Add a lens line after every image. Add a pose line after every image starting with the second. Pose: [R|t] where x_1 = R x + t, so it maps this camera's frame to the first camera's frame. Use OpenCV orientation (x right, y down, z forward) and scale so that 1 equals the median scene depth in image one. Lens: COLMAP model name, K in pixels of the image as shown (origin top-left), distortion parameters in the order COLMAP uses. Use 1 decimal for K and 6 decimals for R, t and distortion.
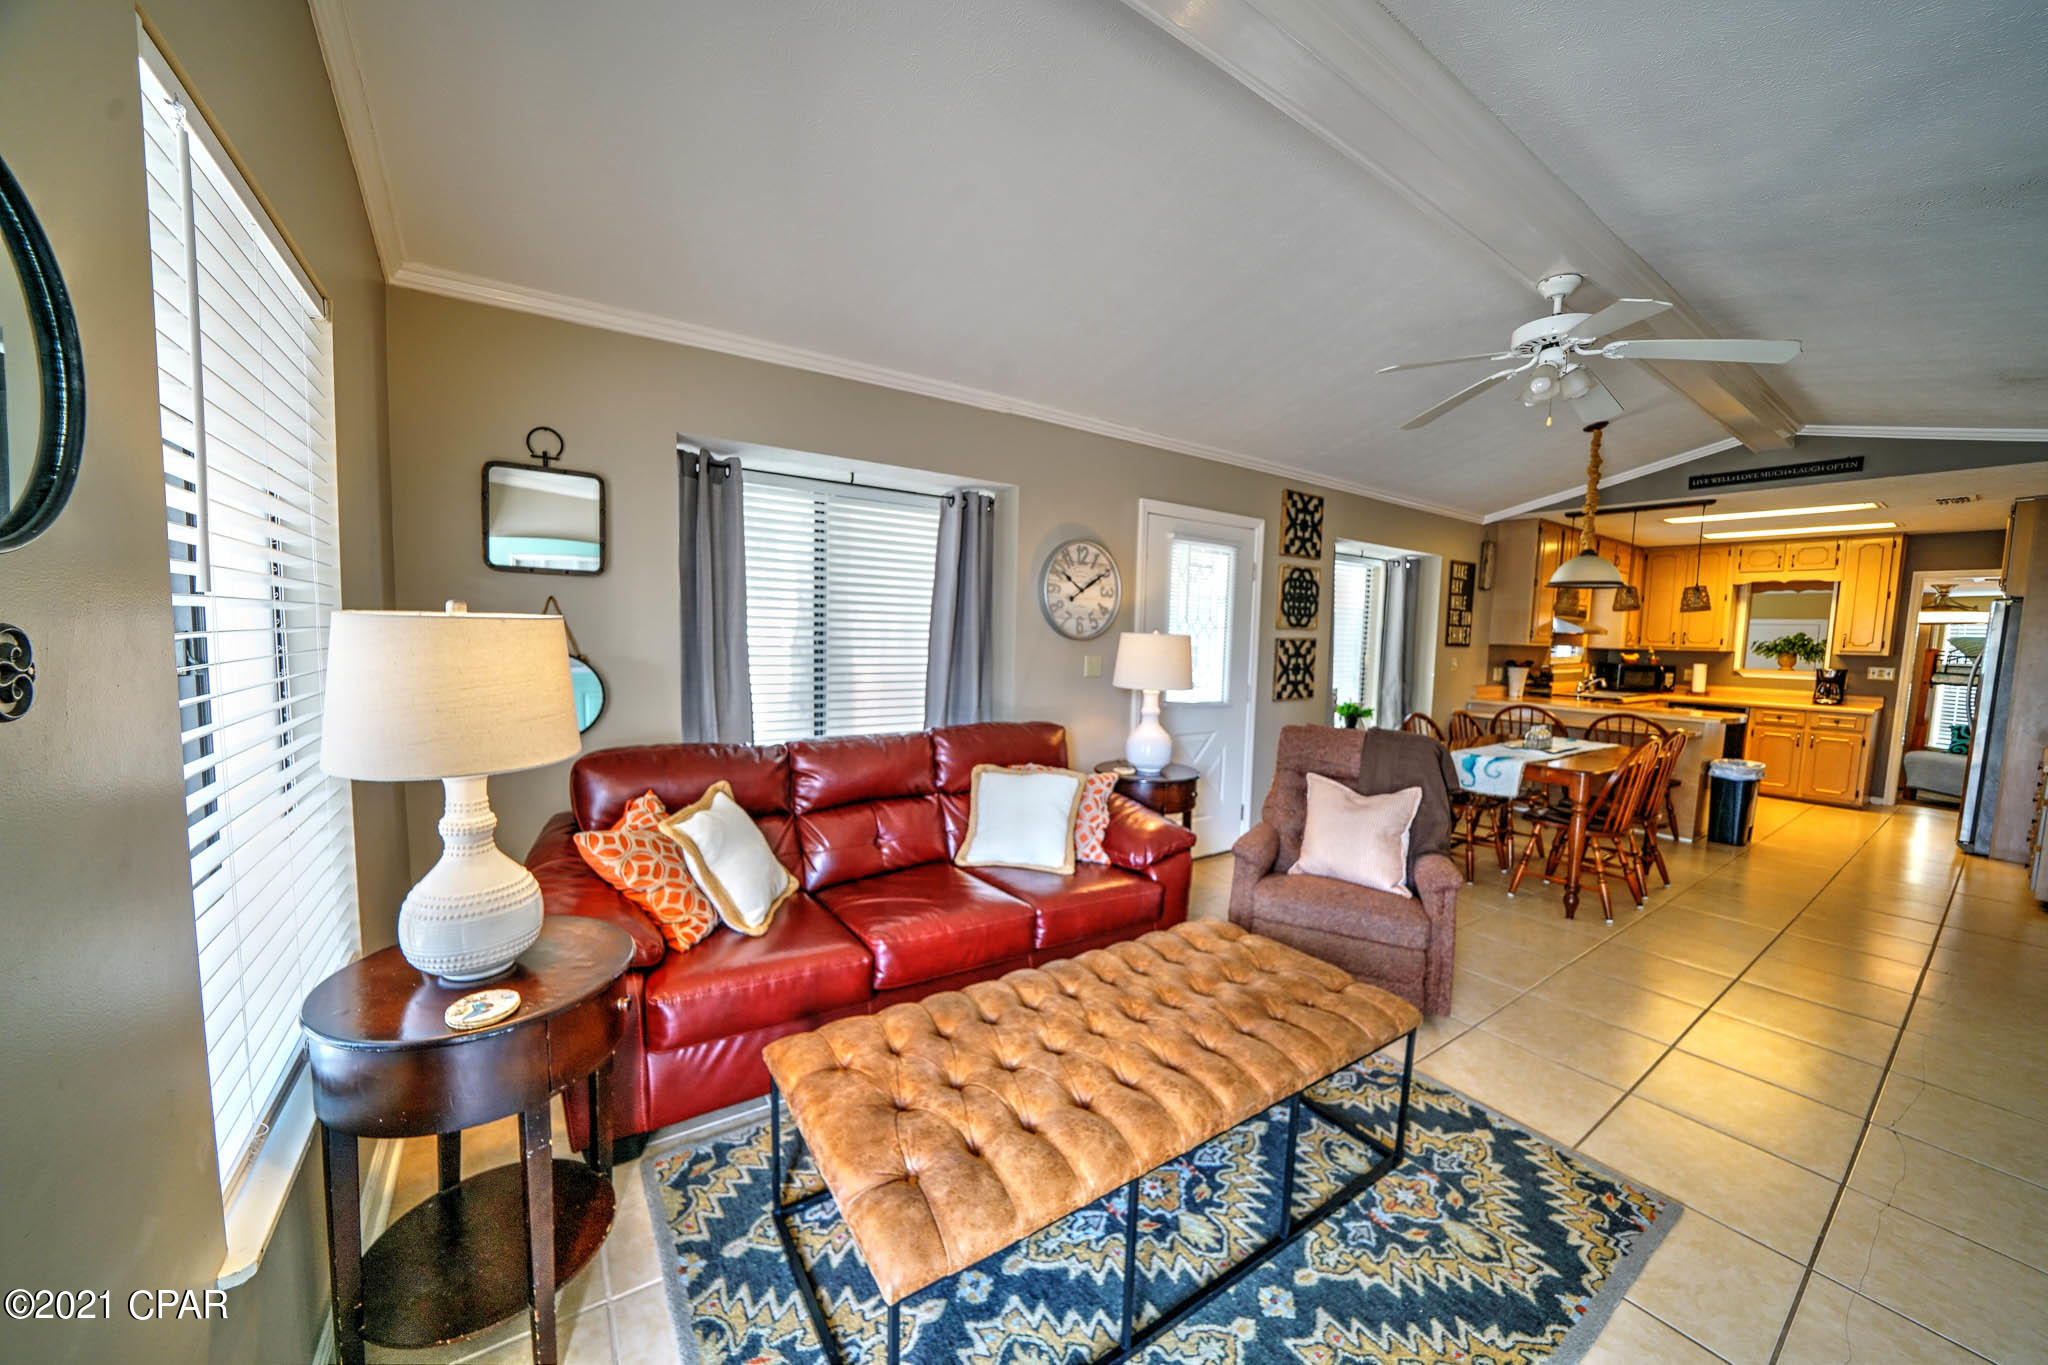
lens RADIAL K [[712.4, 0, 1008.5], [0, 712.4, 692.1], [0, 0, 1]] dist [-0.023986, 0.002335]
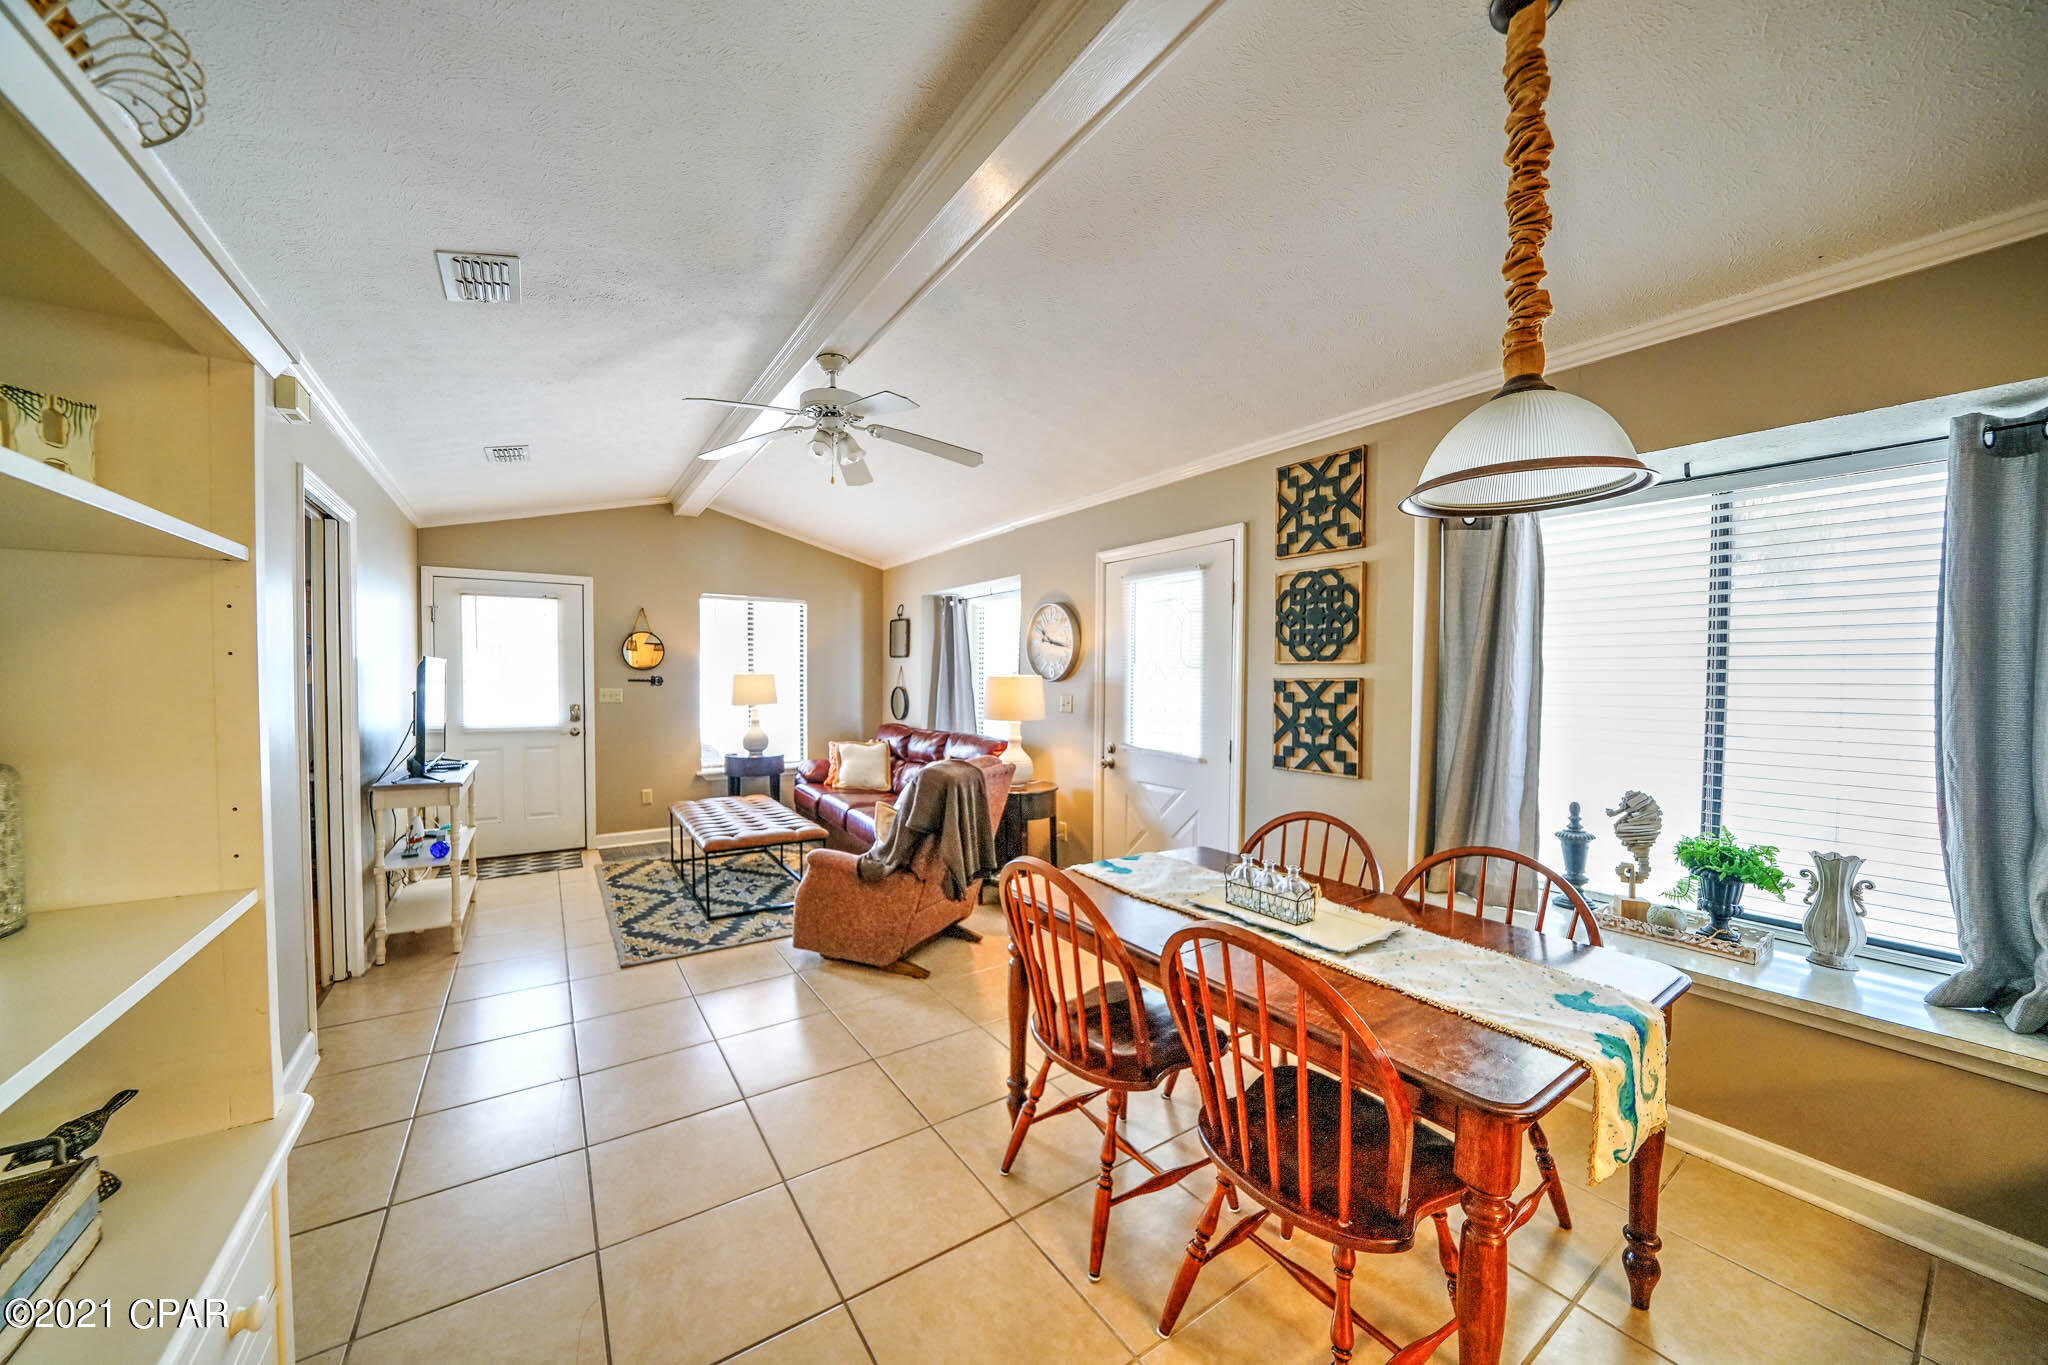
lens RADIAL K [[712.4, 0, 1006.1], [0, 712.4, 693.2], [0, 0, 1]] dist [-0.023986, 0.002335]
pose [[-0.001353, 0.003433, -0.999993, 1.066238], [-0.088803, 0.996043, 0.003539, -0.039905], [0.996048, 0.088807, -0.001042, 0.728033]]
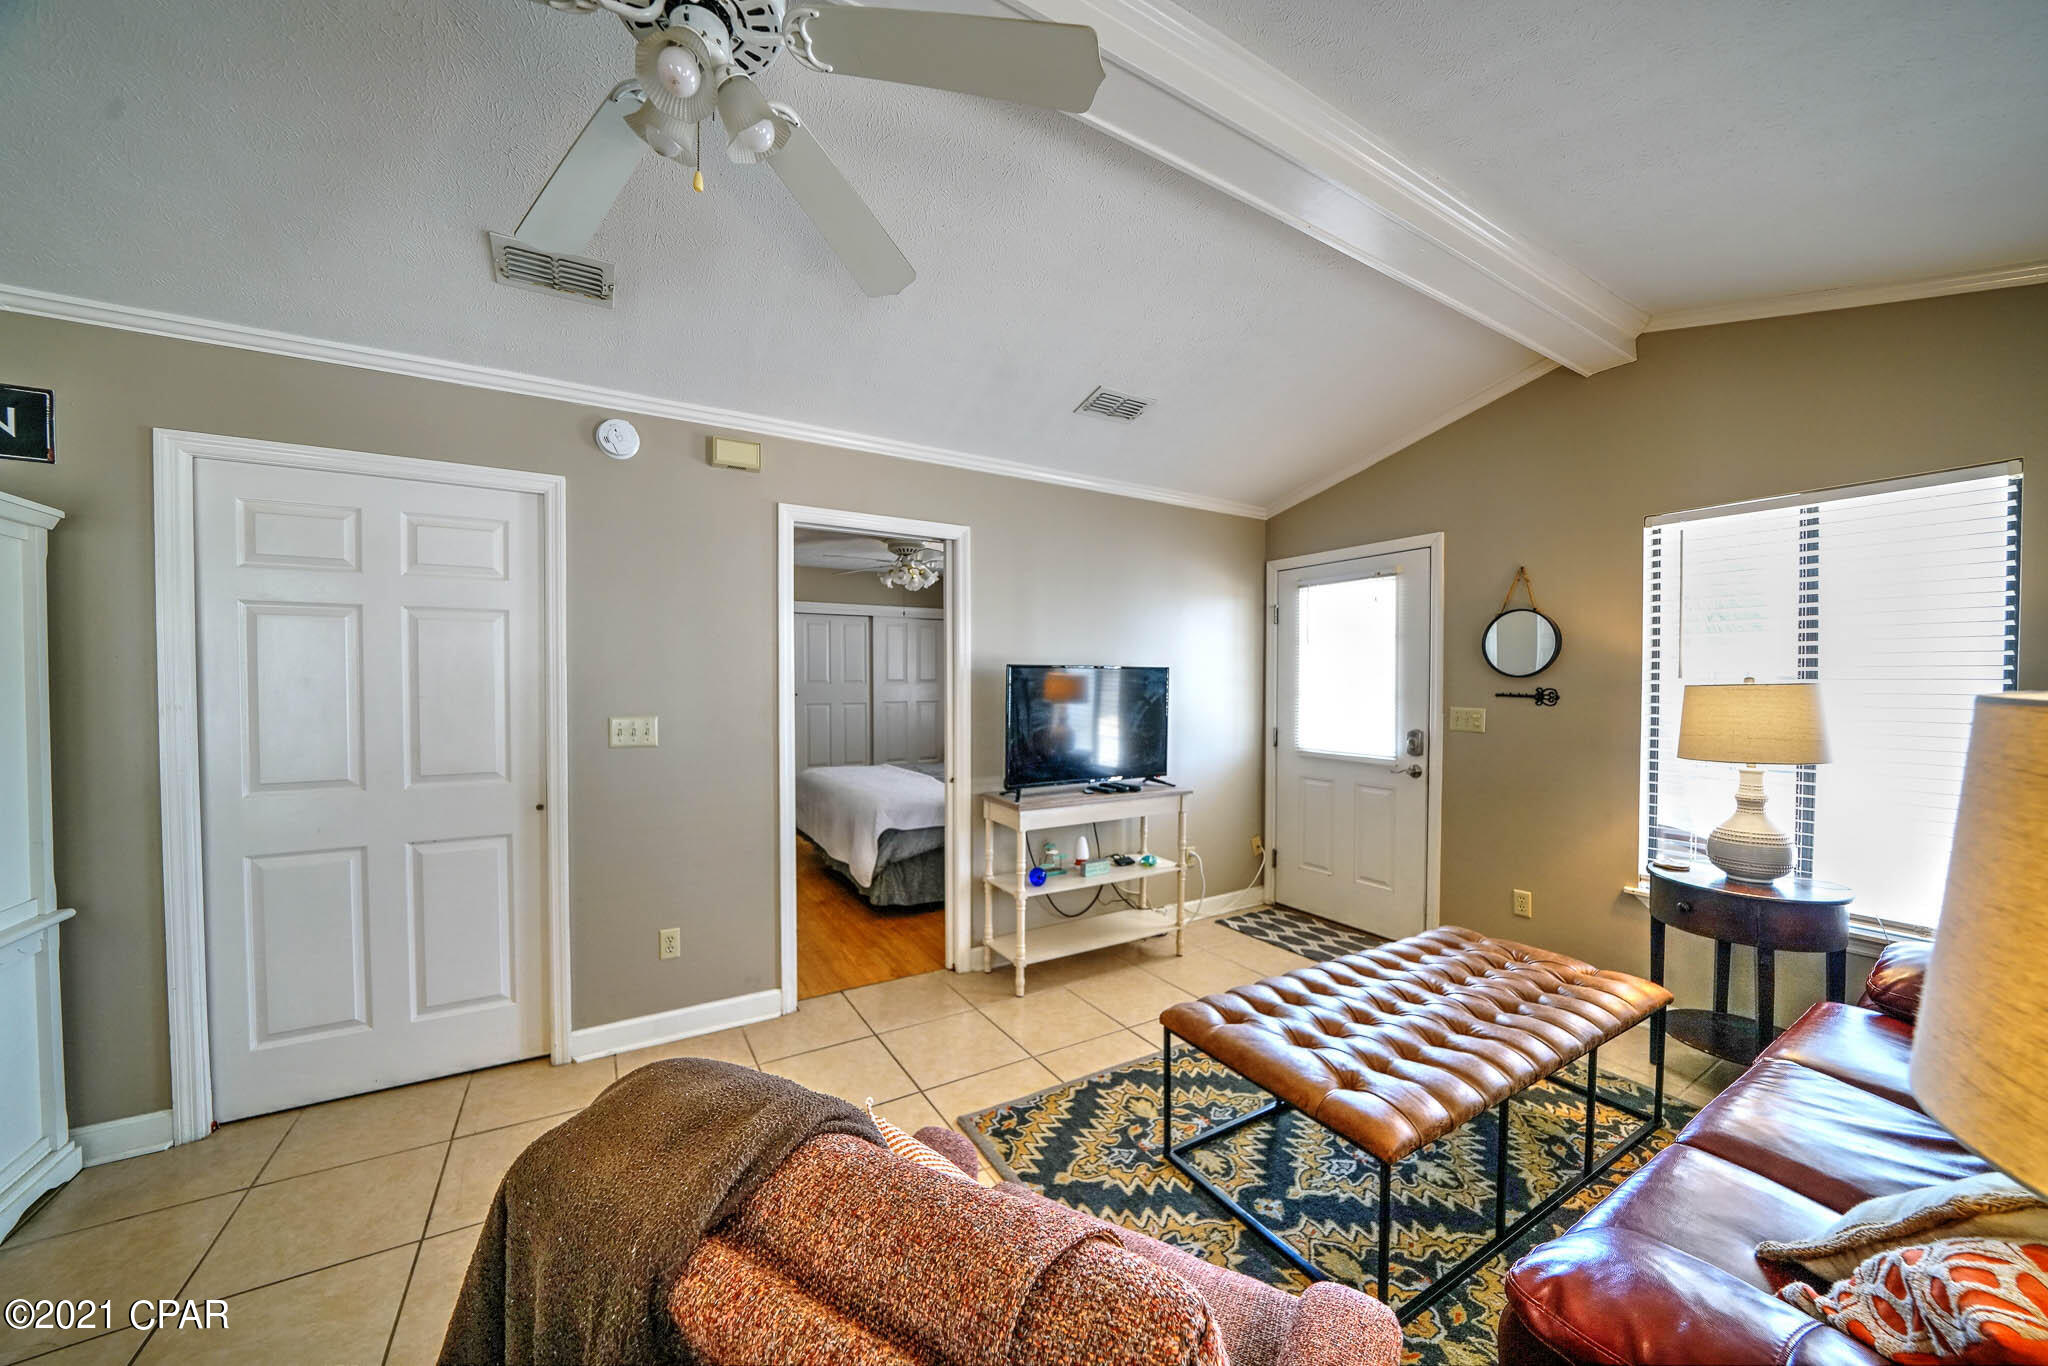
lens RADIAL K [[712.4, 0, 1007.1], [0, 712.4, 693.0], [0, 0, 1]] dist [-0.023986, 0.002335]
pose [[-0.998093, -0.024723, 0.056555, 0.301997], [-0.018798, 0.994503, 0.103003, -0.065064], [-0.058791, 0.101743, -0.993072, 0.809027]]
